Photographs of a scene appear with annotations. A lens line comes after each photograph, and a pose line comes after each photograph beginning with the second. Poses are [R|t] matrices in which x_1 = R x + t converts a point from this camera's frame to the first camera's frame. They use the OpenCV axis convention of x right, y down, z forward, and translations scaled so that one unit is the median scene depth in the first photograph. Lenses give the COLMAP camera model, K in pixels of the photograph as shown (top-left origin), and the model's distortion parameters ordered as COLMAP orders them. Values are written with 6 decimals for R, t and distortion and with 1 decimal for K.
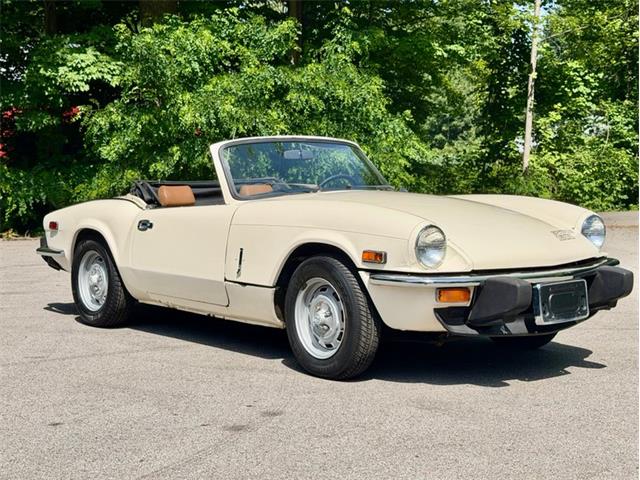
lens RADIAL K [[805.6, 0, 322.1], [0, 805.6, 242.9], [0, 0, 1]] dist [0.033764, 0.000000]
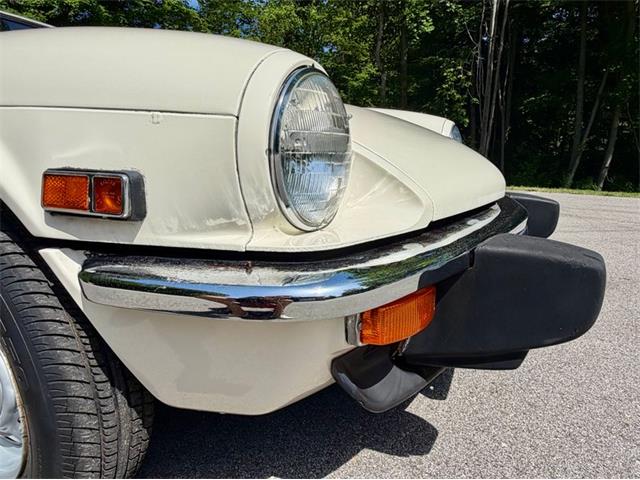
lens RADIAL K [[401.1, 0, 334.9], [0, 401.1, 235.8], [0, 0, 1]] dist [0.005315, 0.003570]
pose [[0.904935, -0.088627, 0.416218, 0.079222], [0.030683, 0.989116, 0.143905, 0.014132], [-0.424442, -0.117454, 0.897805, 0.837528]]
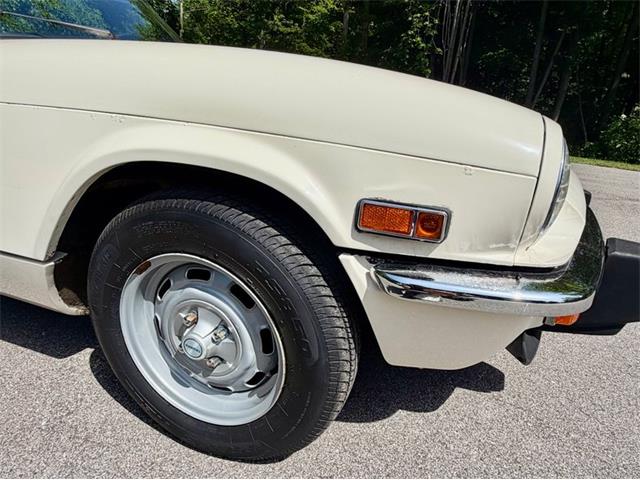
lens RADIAL K [[401.1, 0, 336.3], [0, 401.1, 245.0], [0, 0, 1]] dist [0.005315, 0.003570]
pose [[0.843780, -0.133218, 0.519893, -0.047208], [-0.032038, 0.954473, 0.296573, -0.021933], [-0.535732, -0.266899, 0.801097, 0.860958]]
